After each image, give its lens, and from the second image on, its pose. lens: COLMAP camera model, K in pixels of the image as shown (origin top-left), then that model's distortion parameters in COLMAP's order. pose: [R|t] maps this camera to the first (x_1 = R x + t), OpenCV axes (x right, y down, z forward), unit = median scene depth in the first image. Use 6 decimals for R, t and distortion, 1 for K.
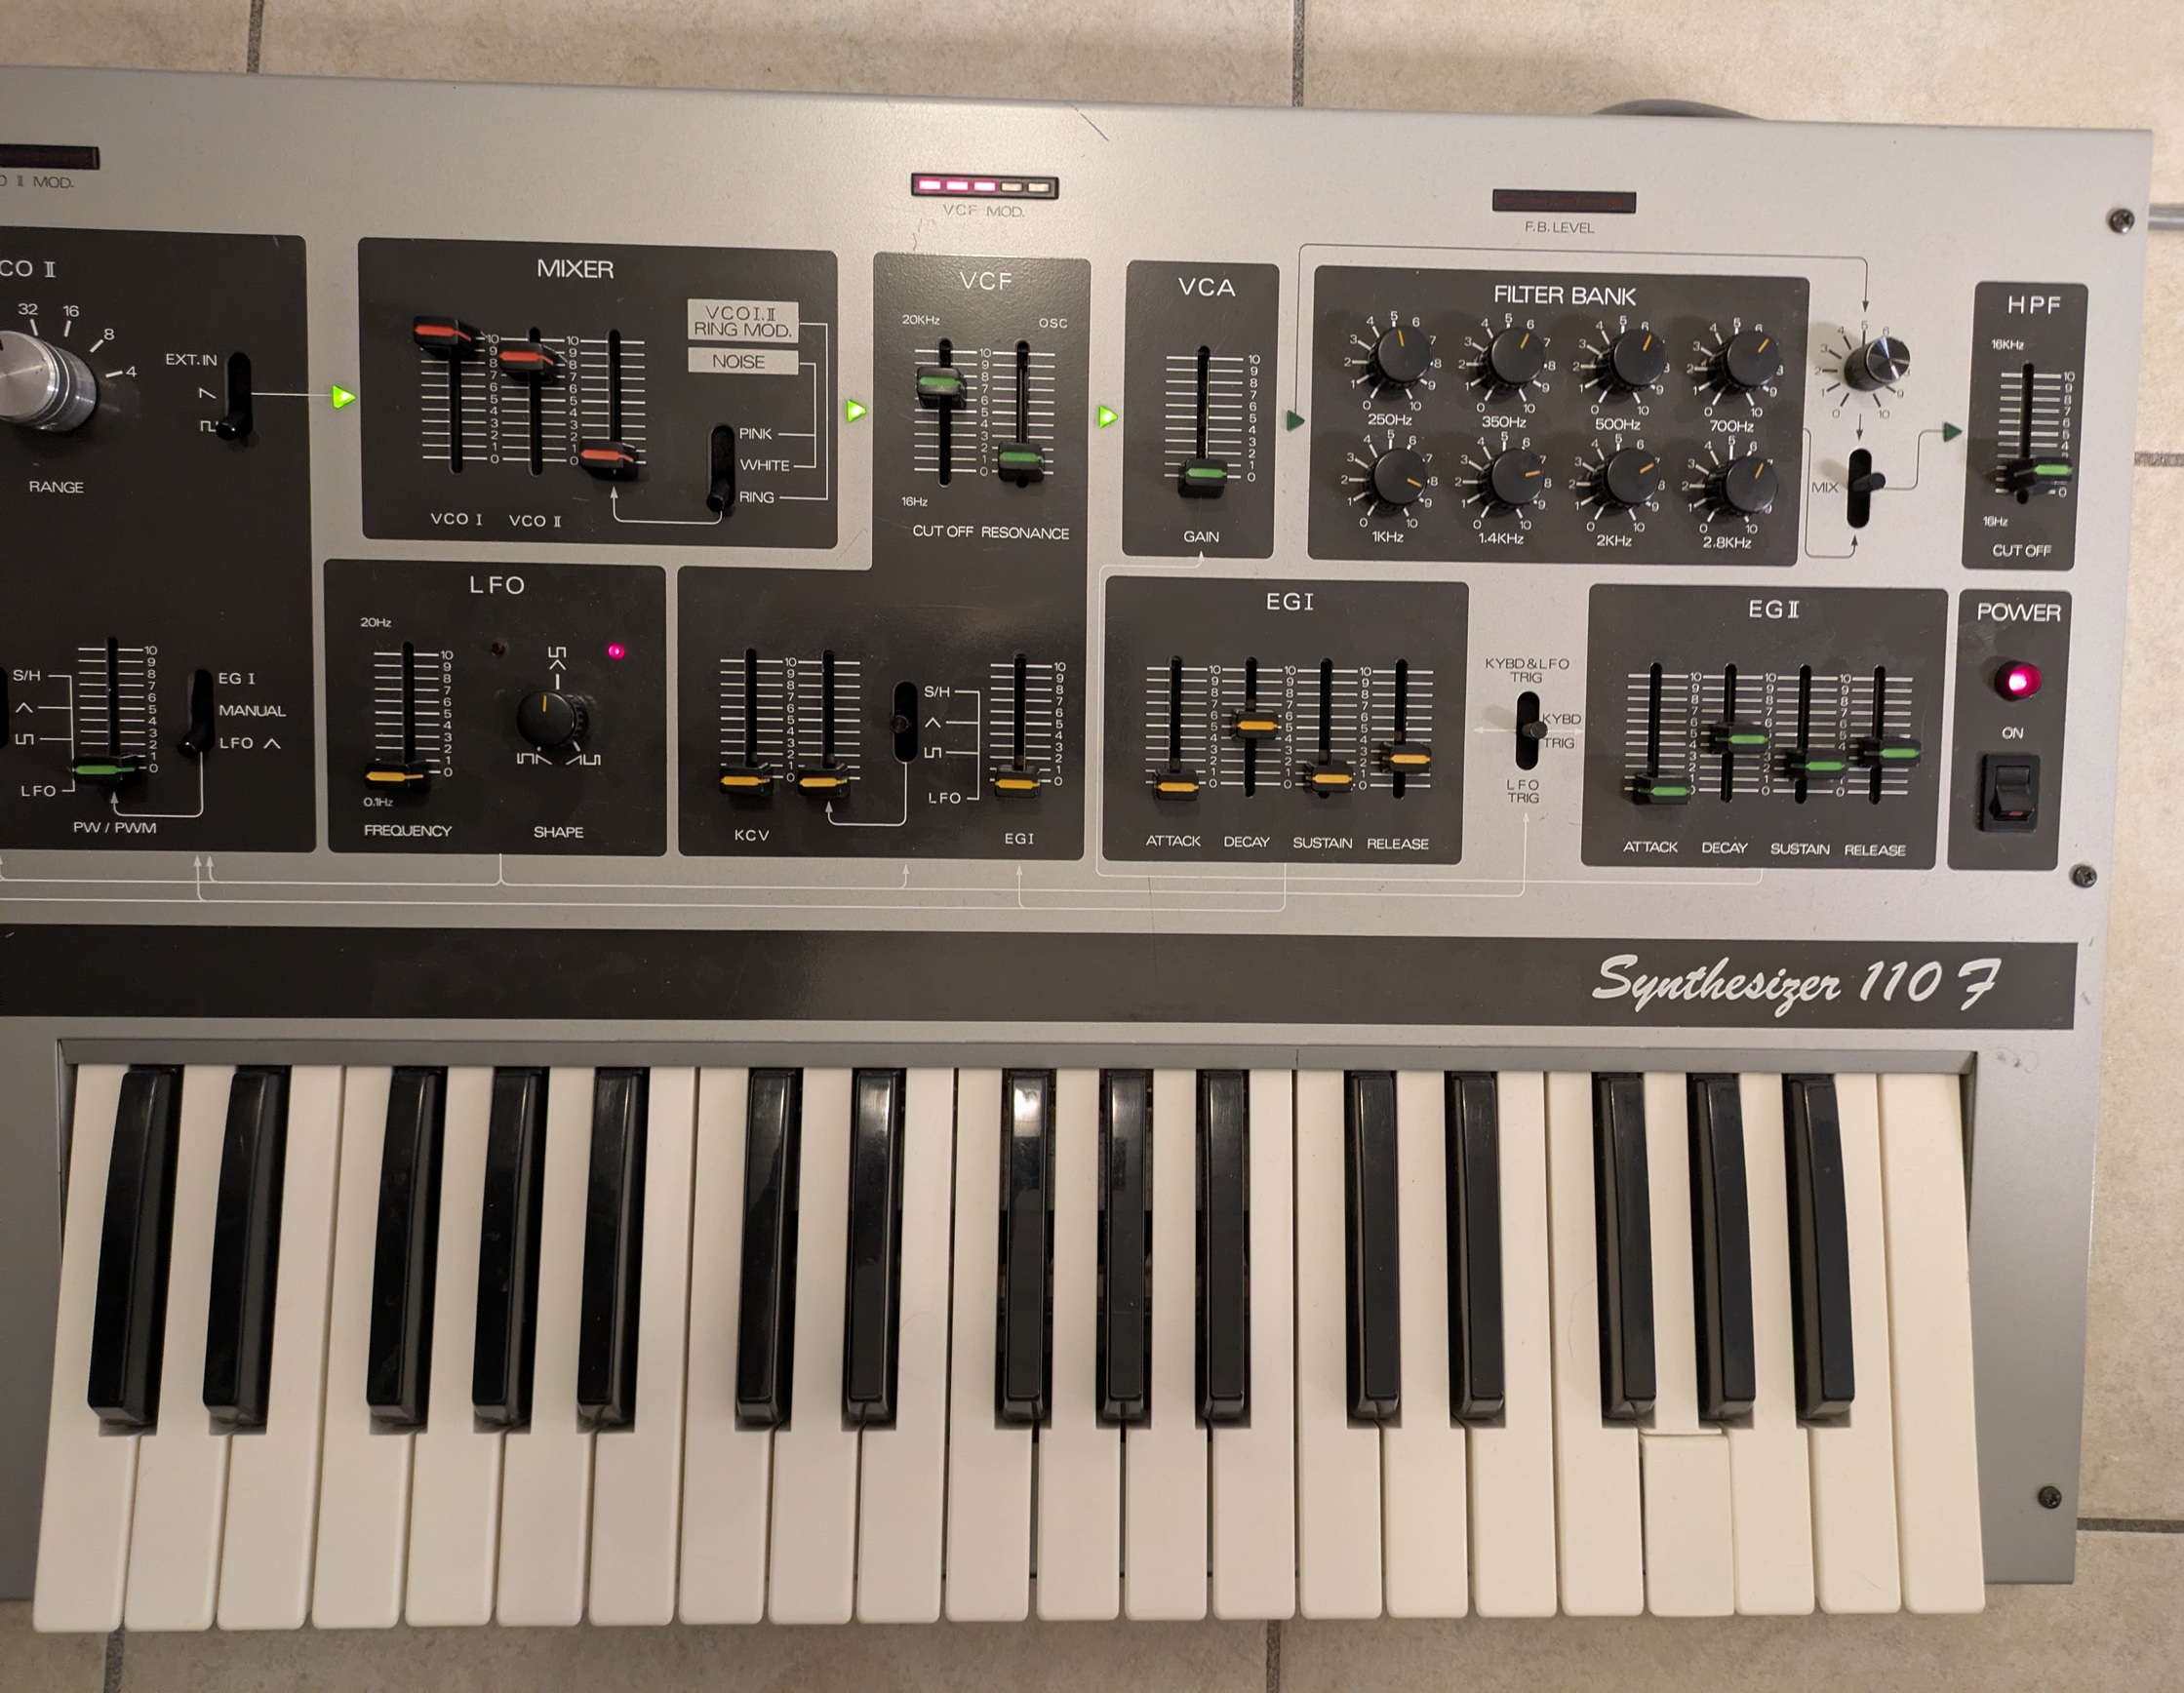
lens RADIAL K [[1855.7, 0, 1112.0], [0, 1855.7, 835.9], [0, 0, 1]] dist [0.031310, -0.039107]
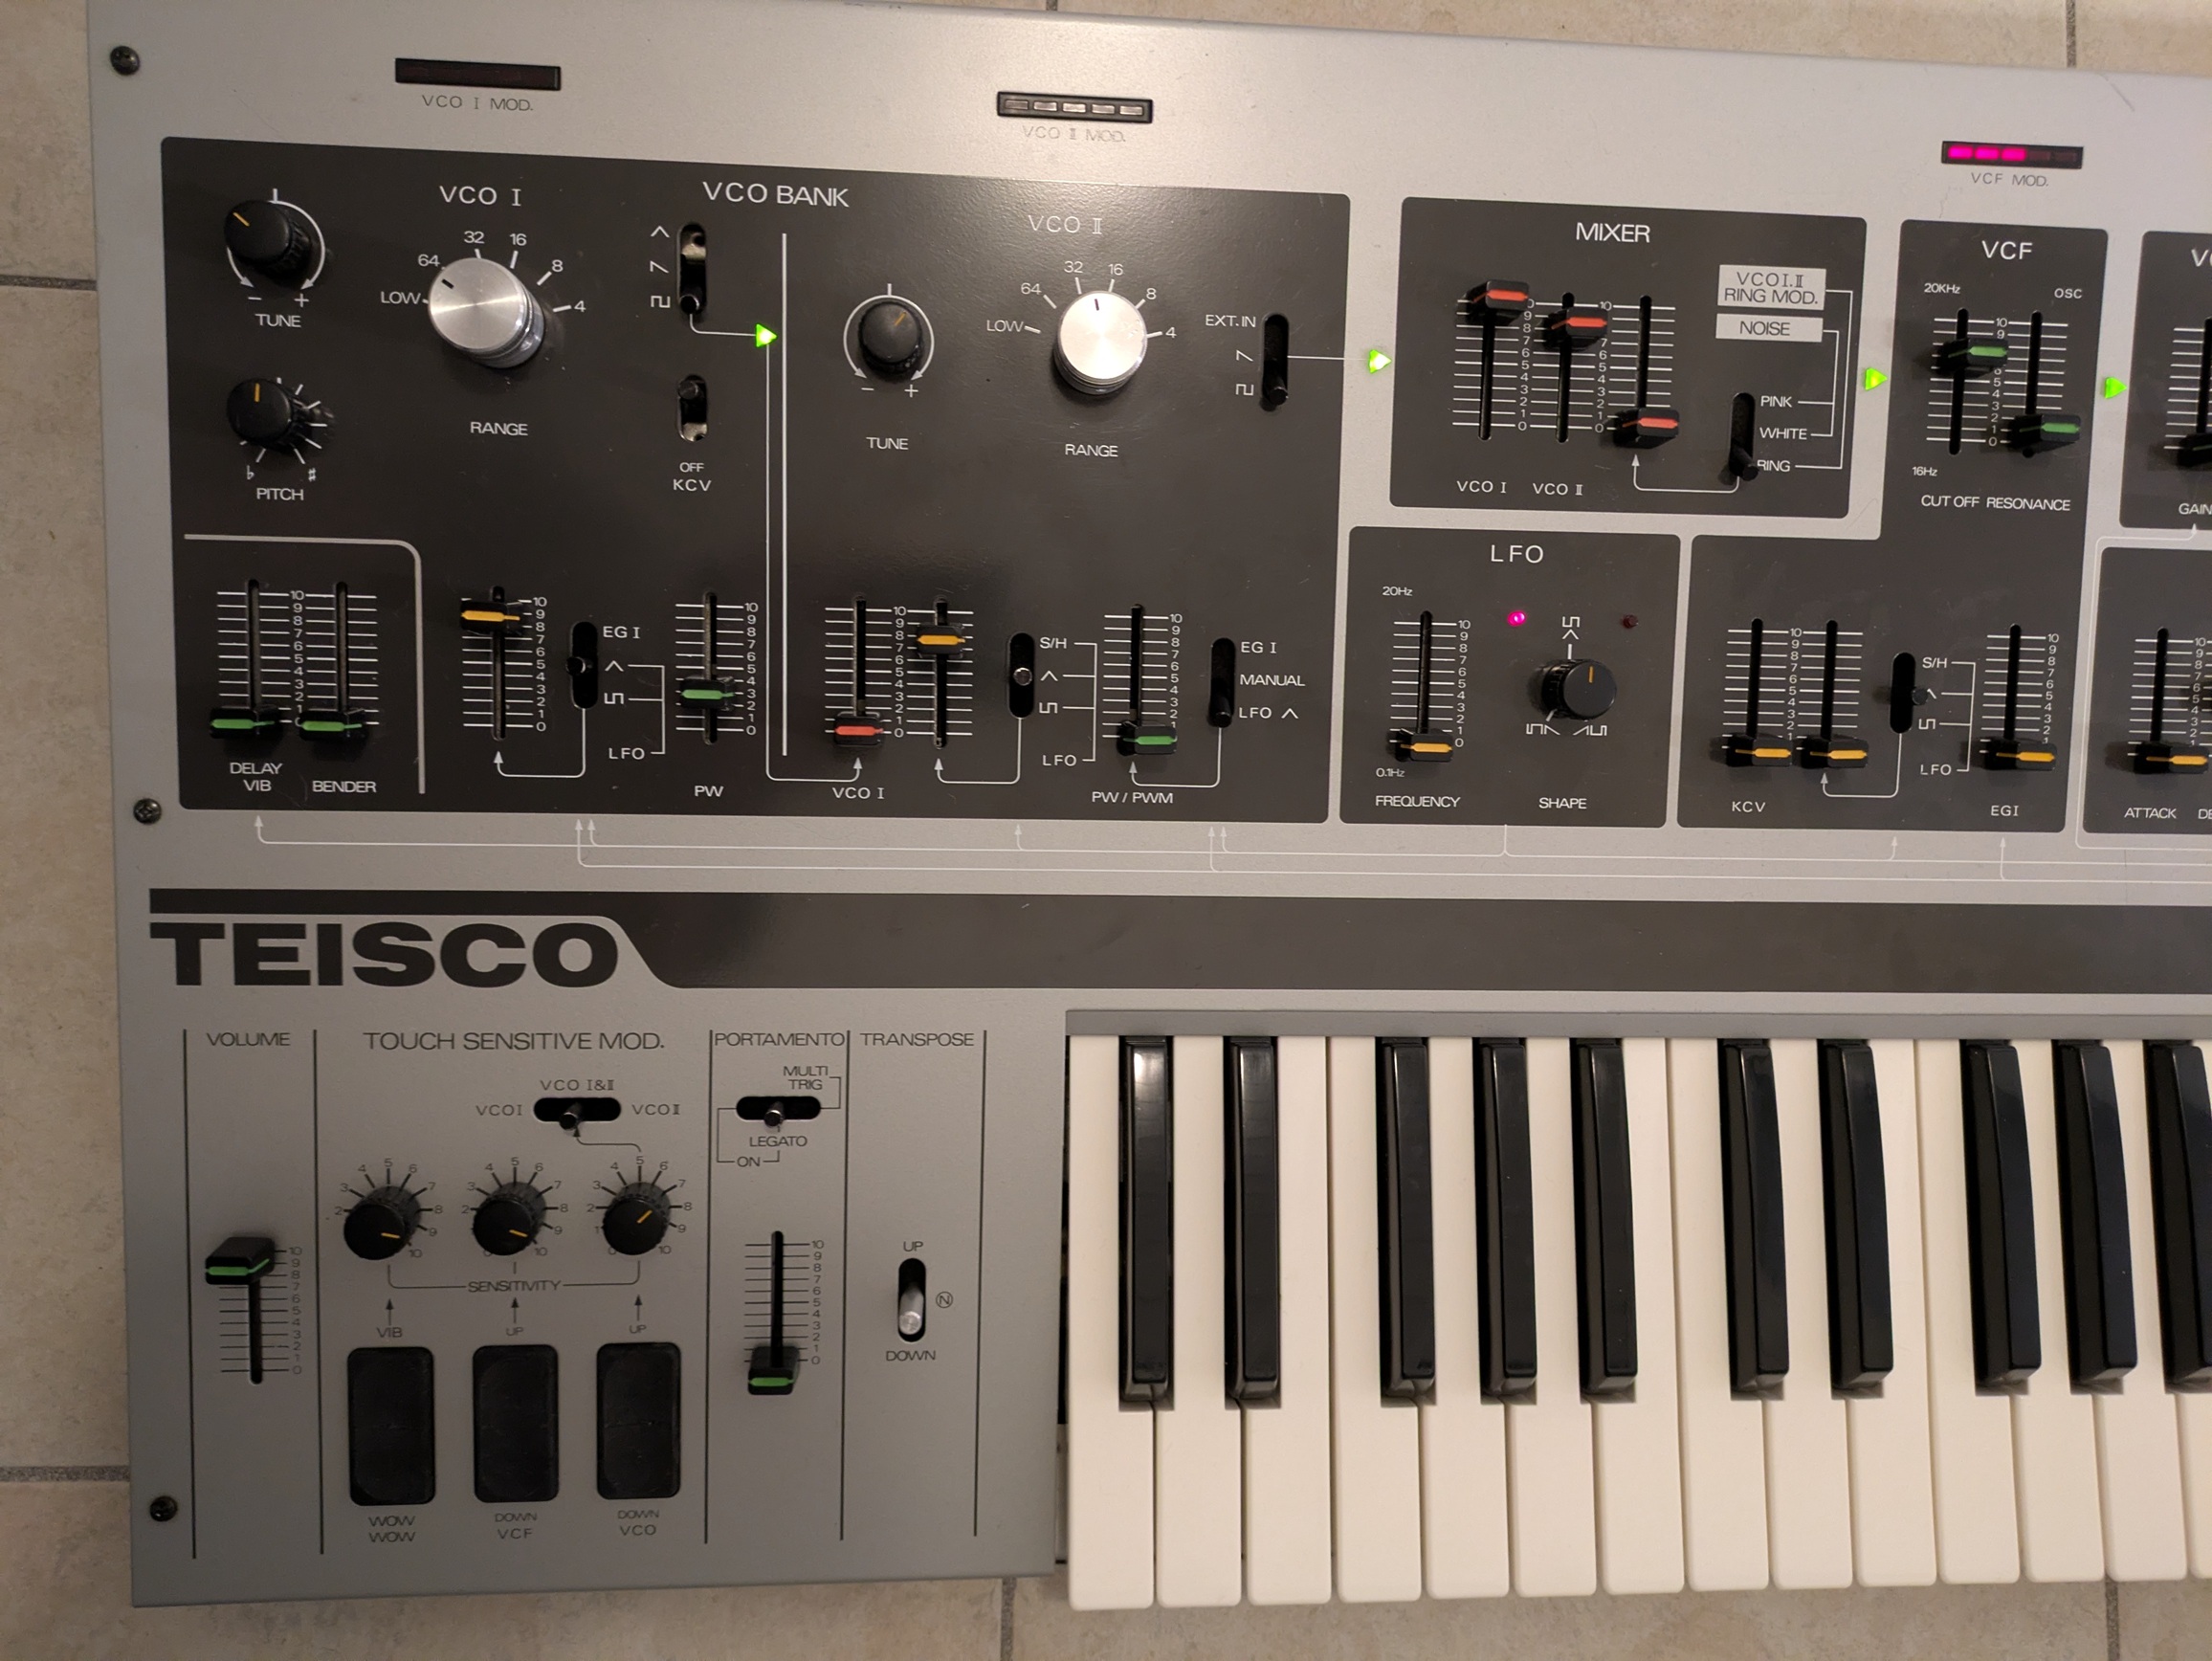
lens RADIAL K [[1949.1, 0, 1086.9], [0, 1949.1, 835.9], [0, 0, 1]] dist [0.068600, -0.118713]
pose [[0.998513, 0.001665, 0.054484, -0.602630], [-0.002908, 0.999737, 0.022747, -0.007528], [-0.054431, -0.022871, 0.998256, -0.029658]]
